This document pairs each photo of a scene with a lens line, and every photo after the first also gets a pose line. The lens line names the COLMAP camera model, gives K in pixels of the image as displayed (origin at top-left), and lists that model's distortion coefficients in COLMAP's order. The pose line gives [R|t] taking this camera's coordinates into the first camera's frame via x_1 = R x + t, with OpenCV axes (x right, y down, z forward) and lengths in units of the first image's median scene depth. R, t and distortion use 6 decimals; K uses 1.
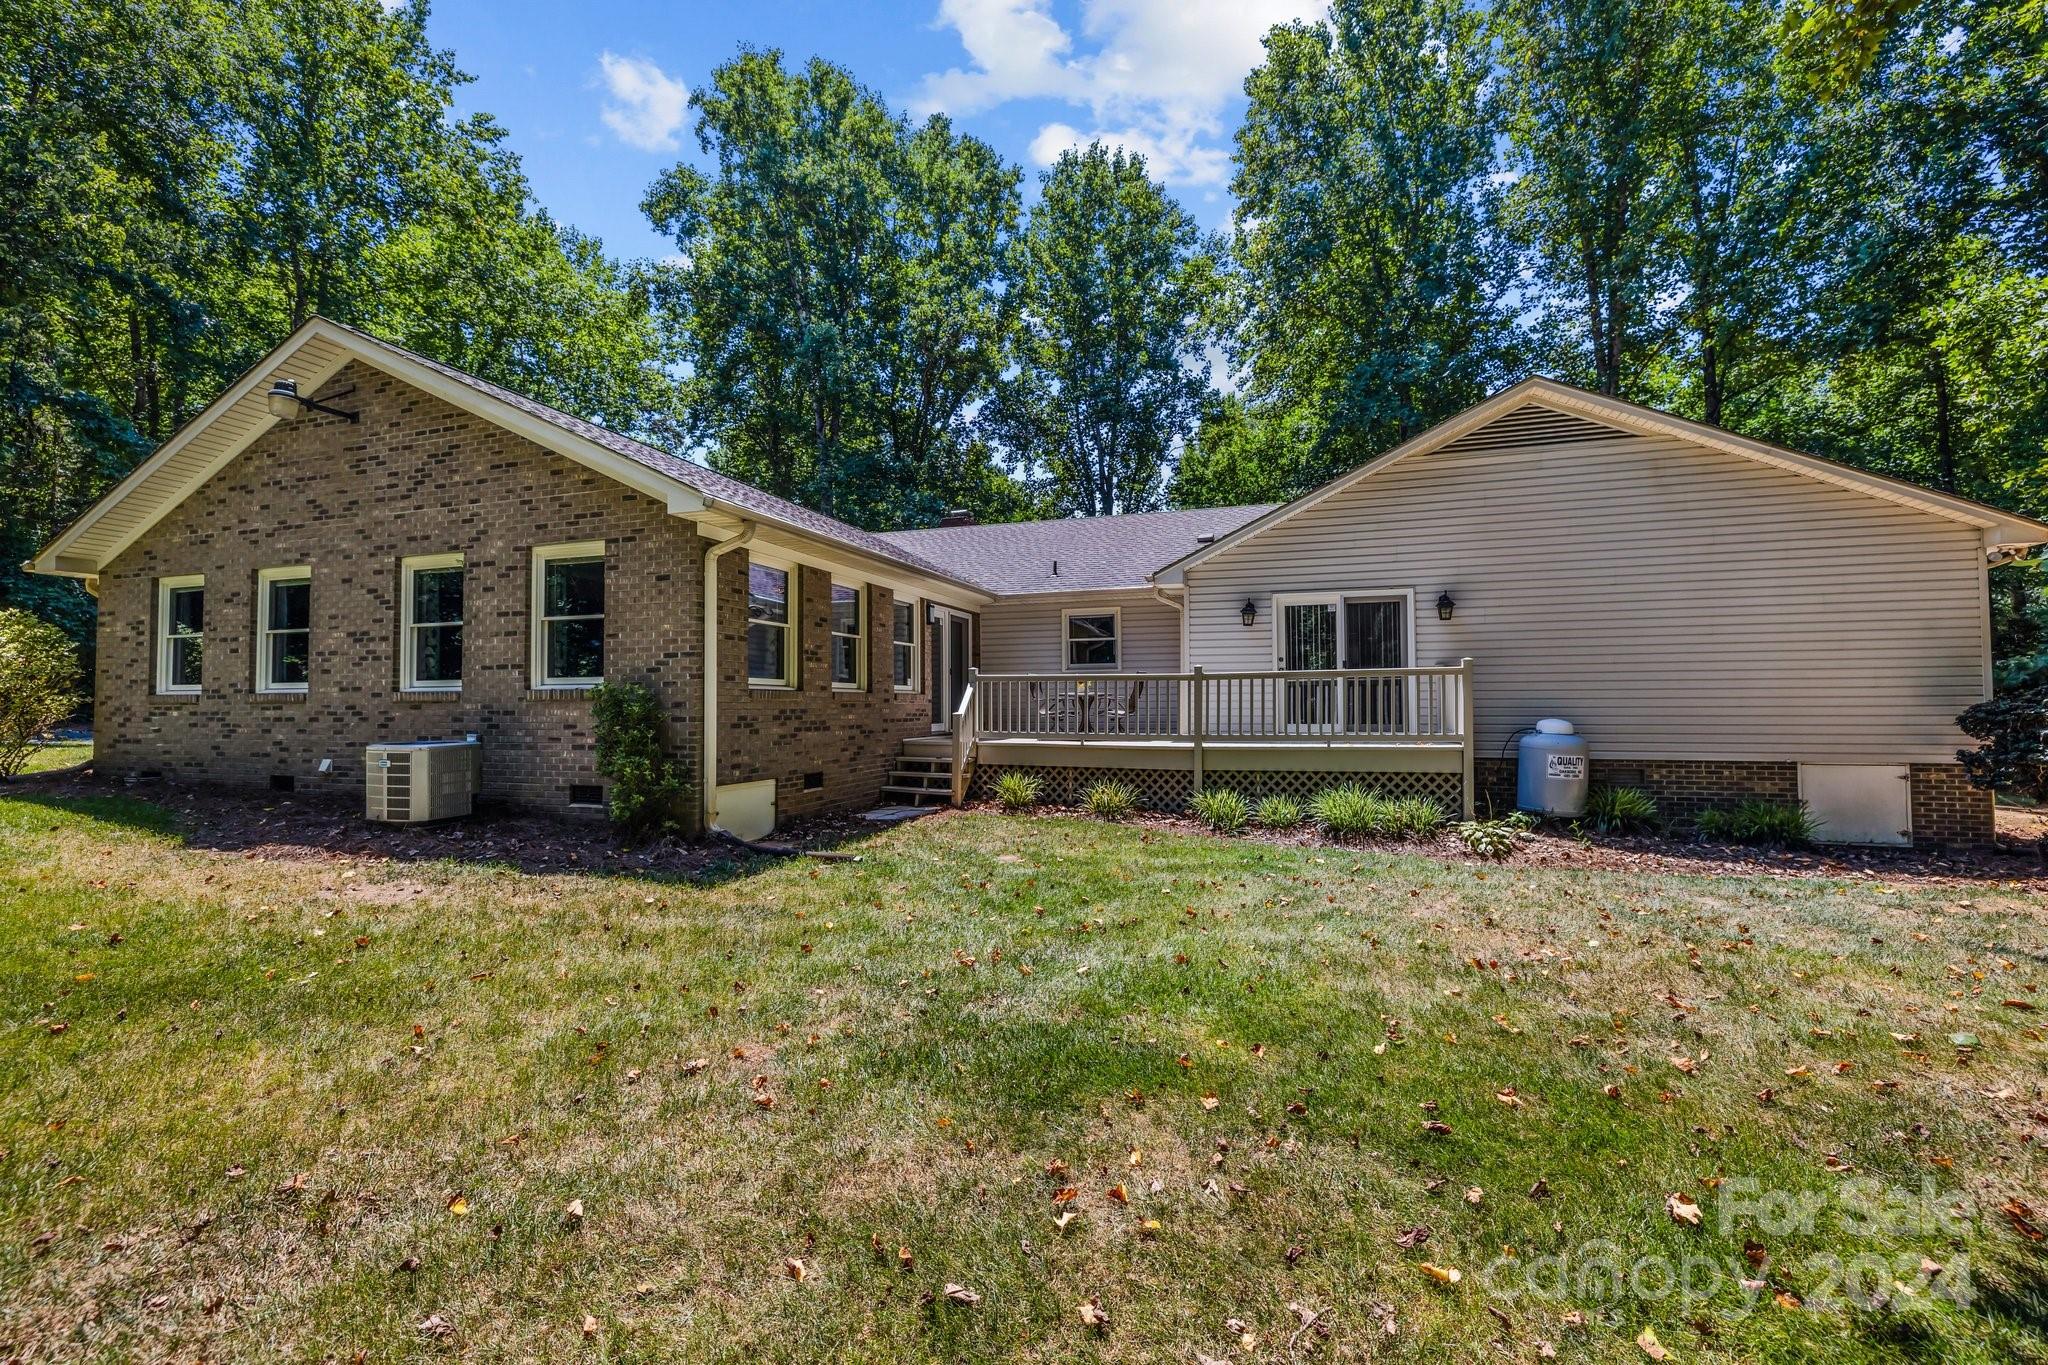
lens RADIAL K [[843.6, 0, 1024.0], [0, 843.6, 682.5], [0, 0, 1]] dist [-0.002871, -0.000139]
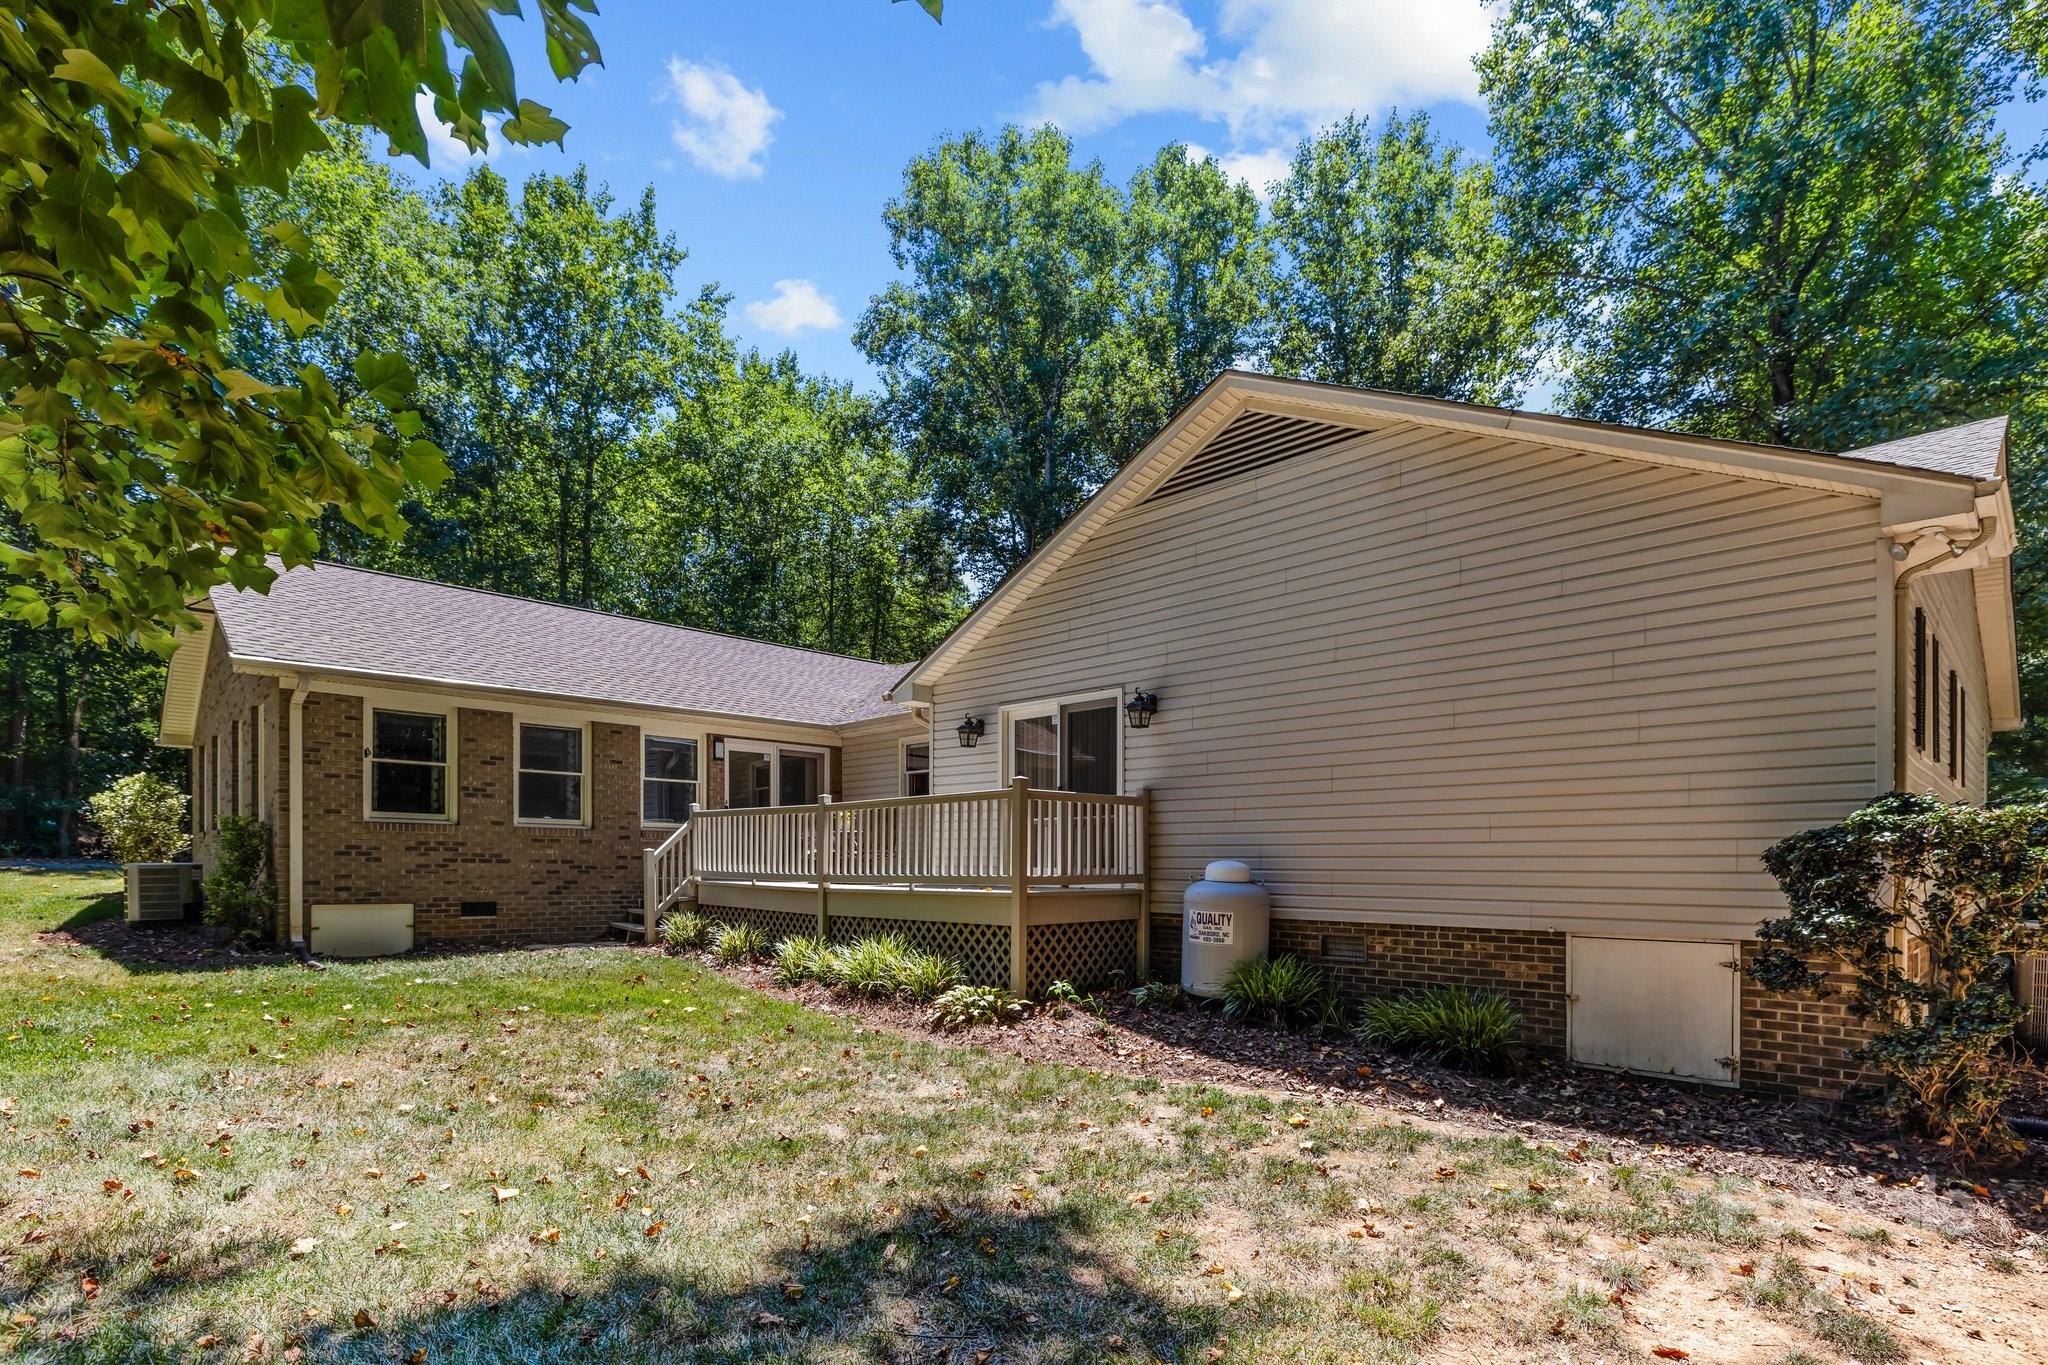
lens RADIAL K [[1004.6, 0, 1023.6], [0, 1004.6, 875.6], [0, 0, 1]] dist [-0.016186, -0.000145]
pose [[0.890962, 0.015953, -0.453797, 0.792377], [-0.000258, 0.999400, 0.034628, 0.025166], [0.454077, -0.030736, 0.890432, 0.159648]]
